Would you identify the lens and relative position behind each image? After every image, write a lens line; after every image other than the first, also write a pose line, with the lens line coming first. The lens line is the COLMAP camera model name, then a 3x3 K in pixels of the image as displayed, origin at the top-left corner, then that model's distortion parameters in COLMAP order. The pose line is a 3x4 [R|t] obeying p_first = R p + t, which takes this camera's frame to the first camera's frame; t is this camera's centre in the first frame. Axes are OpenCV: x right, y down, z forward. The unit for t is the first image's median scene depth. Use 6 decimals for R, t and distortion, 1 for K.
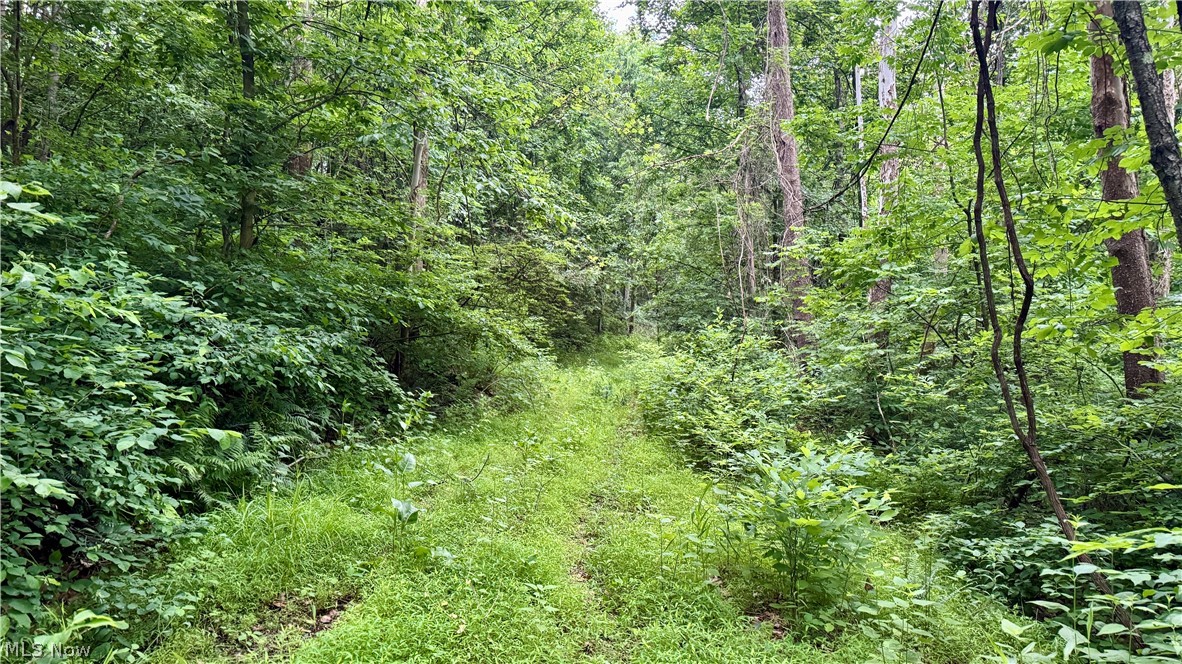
lens RADIAL K [[790.8, 0, 590.3], [0, 790.8, 331.4], [0, 0, 1]] dist [0.011616, -0.035422]
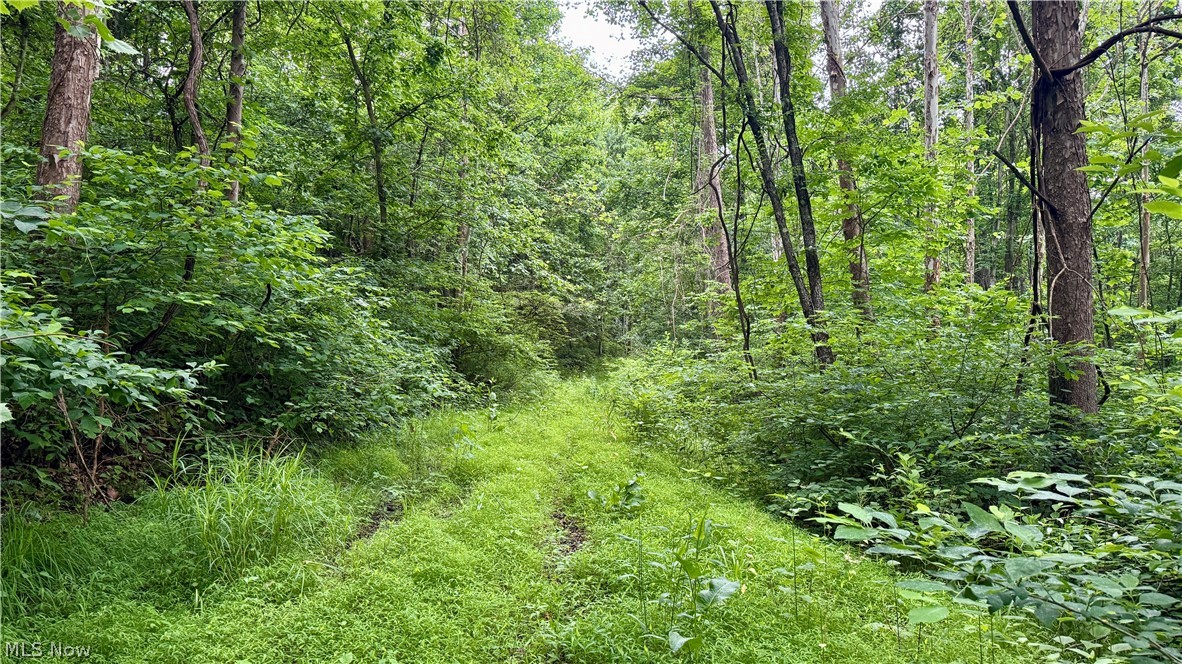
lens RADIAL K [[790.8, 0, 592.2], [0, 790.8, 332.4], [0, 0, 1]] dist [0.011616, -0.035422]
pose [[0.999858, -0.013963, -0.009386, 0.031586], [0.013649, 0.999372, -0.032694, 0.015638], [0.009837, 0.032561, 0.999421, -0.433135]]
